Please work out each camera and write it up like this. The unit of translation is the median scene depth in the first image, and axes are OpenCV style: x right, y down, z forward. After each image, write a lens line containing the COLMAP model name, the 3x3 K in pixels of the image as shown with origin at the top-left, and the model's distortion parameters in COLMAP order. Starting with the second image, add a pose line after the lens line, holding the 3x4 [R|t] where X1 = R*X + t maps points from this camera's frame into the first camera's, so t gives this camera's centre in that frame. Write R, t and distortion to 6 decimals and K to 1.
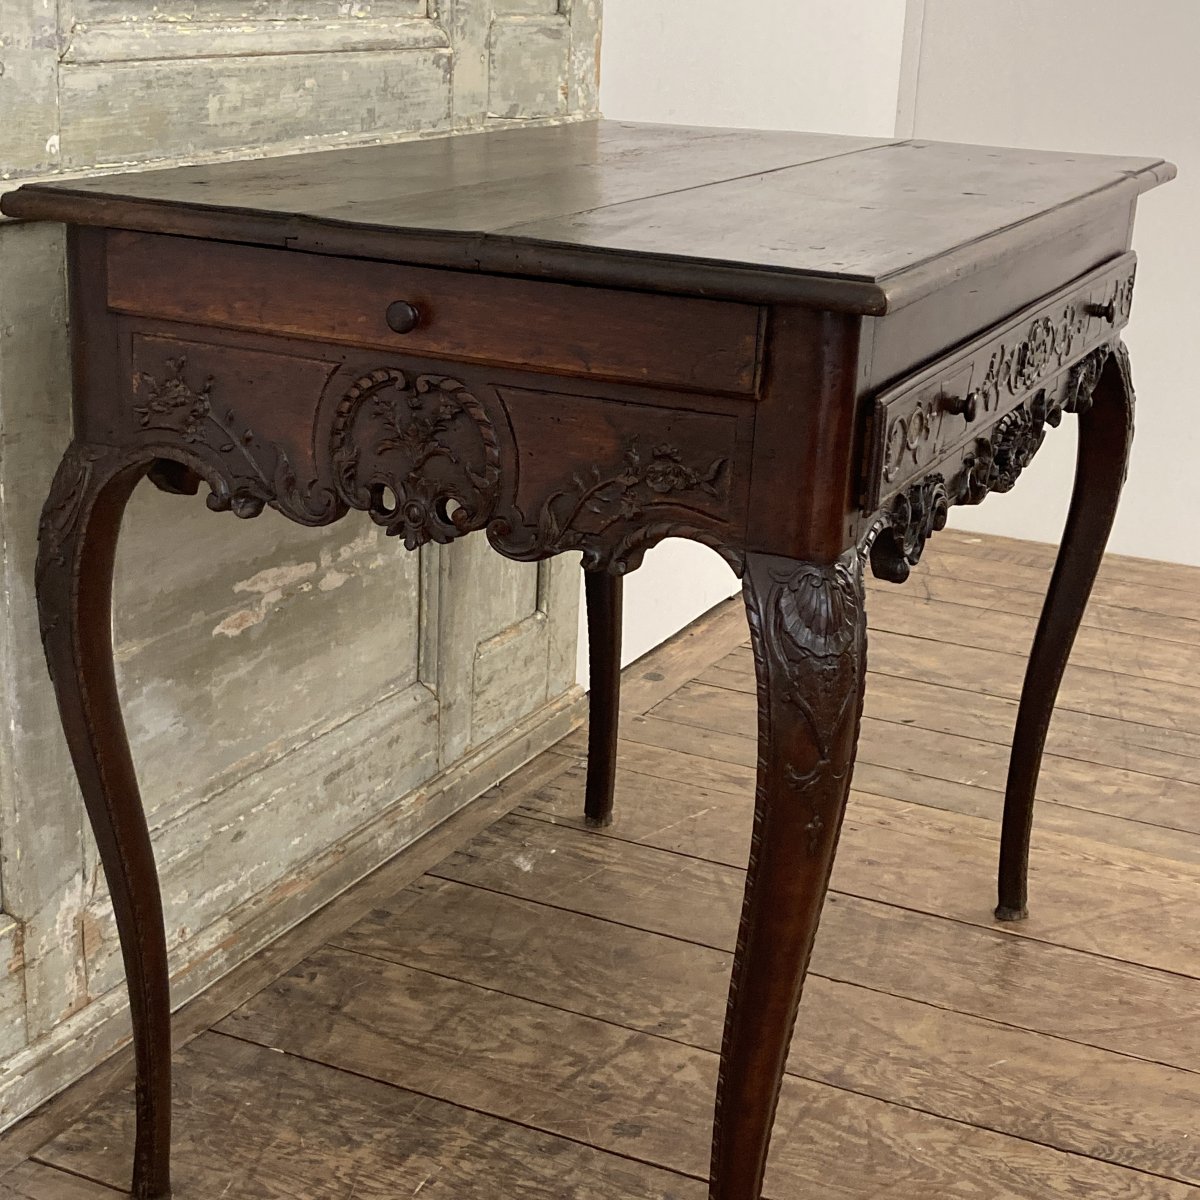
lens RADIAL K [[2078.8, 0, 592.7], [0, 2078.8, 600.0], [0, 0, 1]] dist [0.064425, 0.000000]
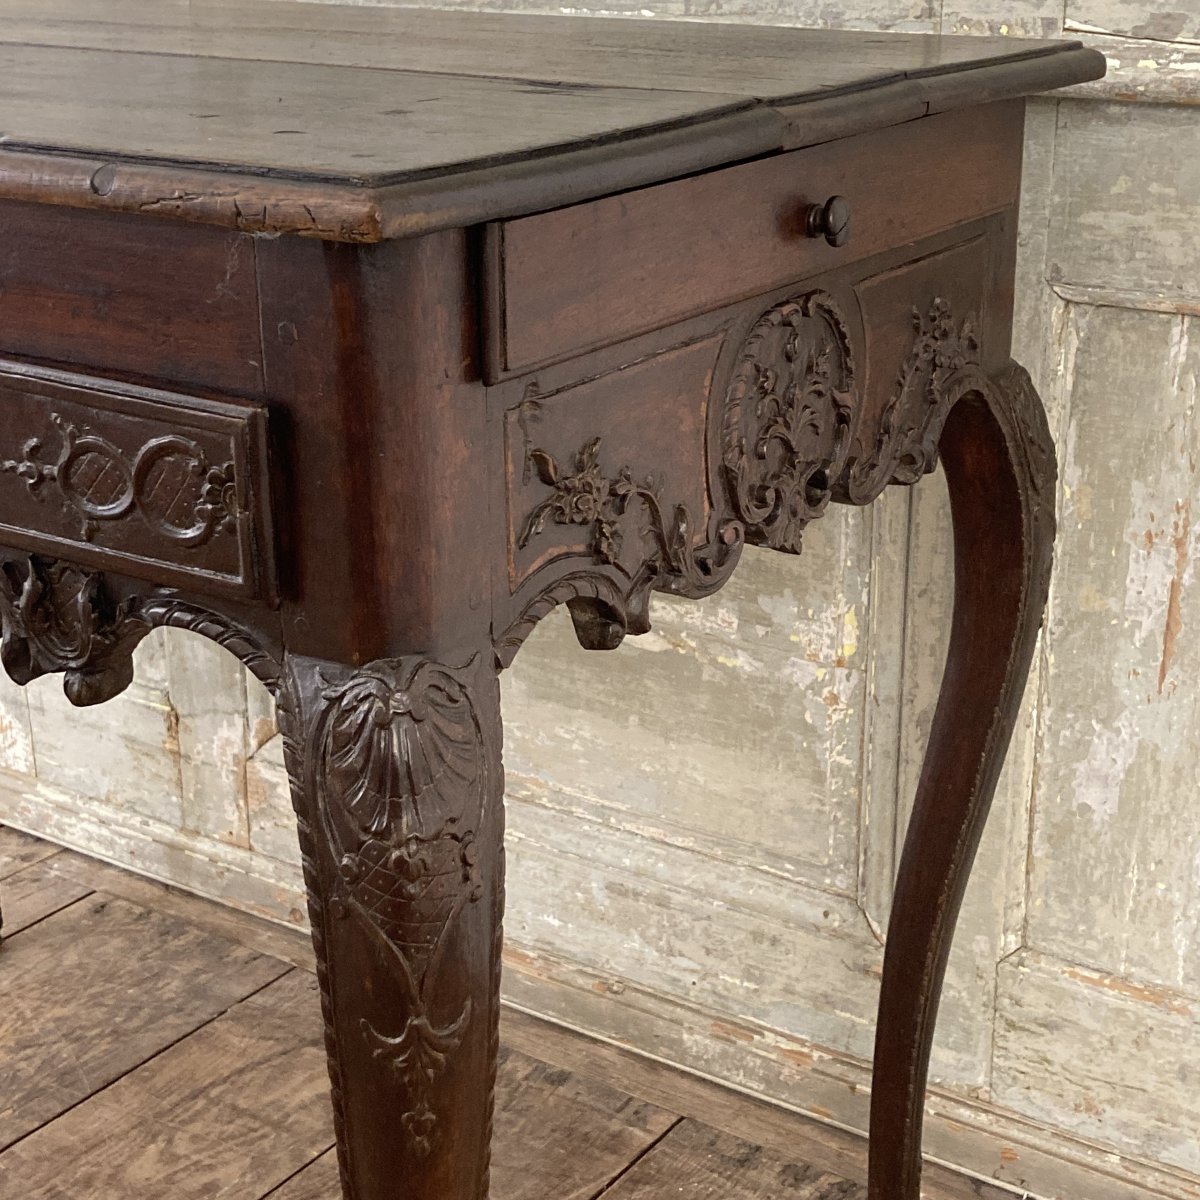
lens RADIAL K [[2078.8, 0, 601.6], [0, 2078.8, 587.2], [0, 0, 1]] dist [0.064425, 0.000000]
pose [[-0.151047, 0.287189, -0.945890, 0.598553], [-0.299554, 0.898579, 0.320660, -0.271409], [0.942047, 0.331779, -0.049699, 1.087545]]
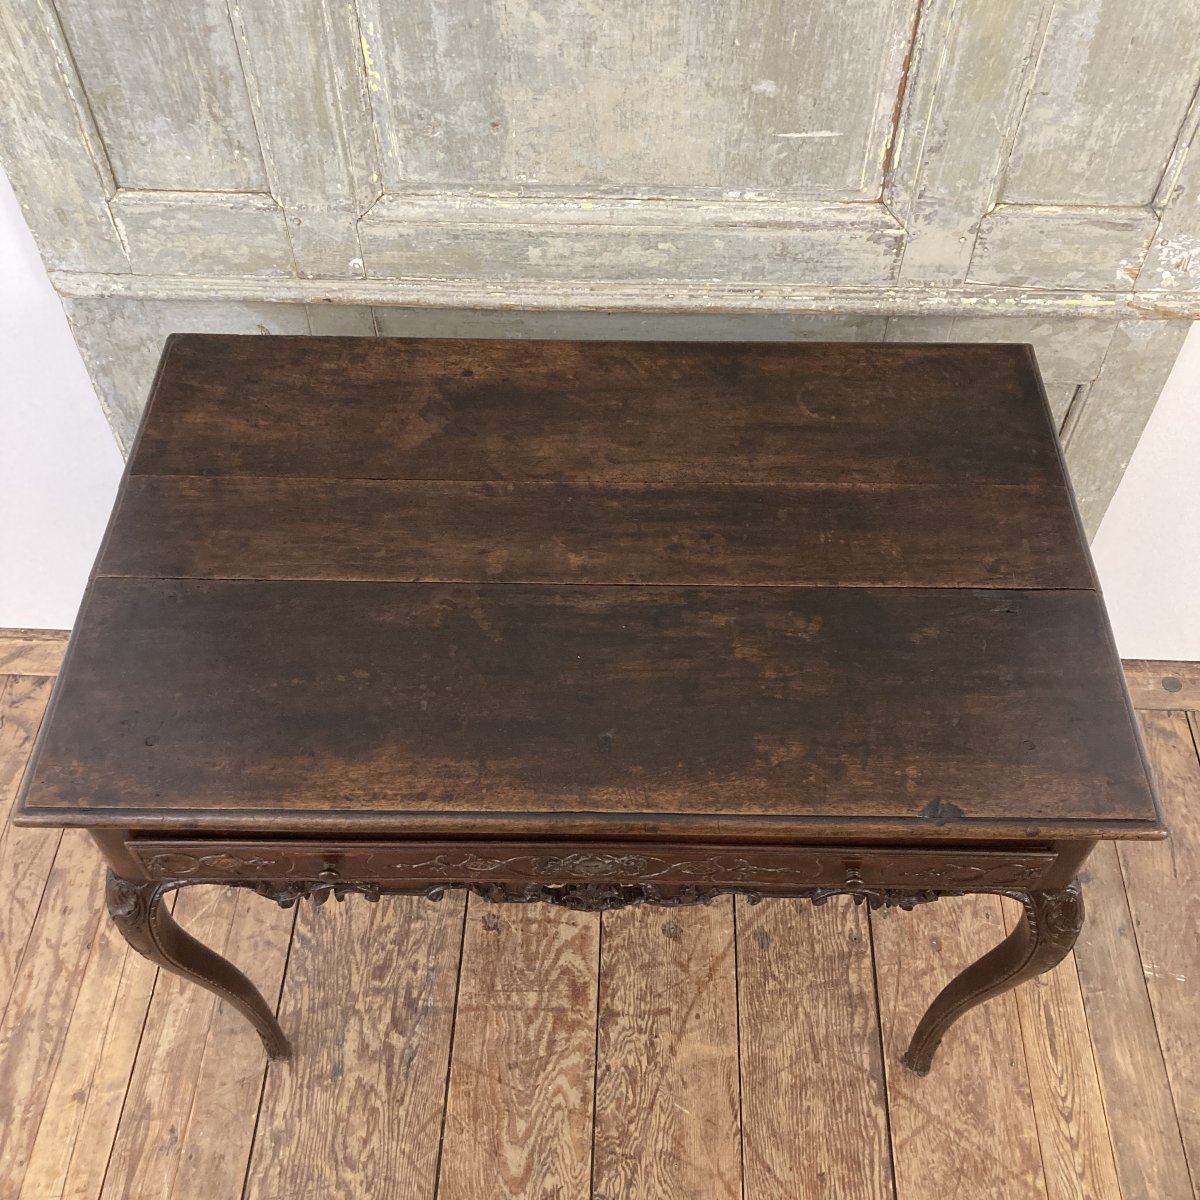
lens RADIAL K [[1298.5, 0, 587.7], [0, 1298.5, 605.2], [0, 0, 1]] dist [0.010938, 0.000000]
pose [[0.395817, 0.698969, -0.595627, 0.446552], [-0.254419, 0.706675, 0.660213, -0.578900], [0.882383, -0.109785, 0.457545, 0.560807]]
